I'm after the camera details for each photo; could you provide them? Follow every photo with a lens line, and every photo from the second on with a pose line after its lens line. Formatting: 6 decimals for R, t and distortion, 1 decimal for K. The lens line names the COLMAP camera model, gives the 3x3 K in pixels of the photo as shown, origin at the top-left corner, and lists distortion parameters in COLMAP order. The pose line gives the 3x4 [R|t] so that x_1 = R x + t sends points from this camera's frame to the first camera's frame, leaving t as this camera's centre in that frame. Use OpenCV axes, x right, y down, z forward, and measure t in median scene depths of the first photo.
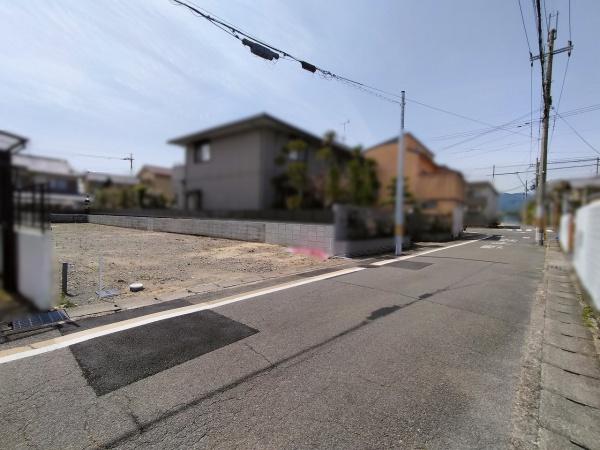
lens RADIAL K [[276.4, 0, 305.8], [0, 276.4, 225.2], [0, 0, 1]] dist [0.001629, 0.005100]
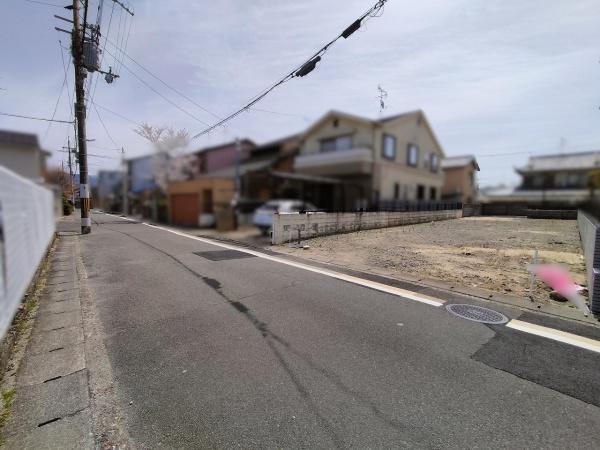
lens RADIAL K [[269.6, 0, 303.4], [0, 269.6, 225.0], [0, 0, 1]] dist [0.003431, 0.000346]
pose [[-0.134516, 0.049379, -0.989680, 0.511966], [-0.041466, 0.997602, 0.055411, -0.005272], [0.990043, 0.048492, -0.132146, 0.574421]]
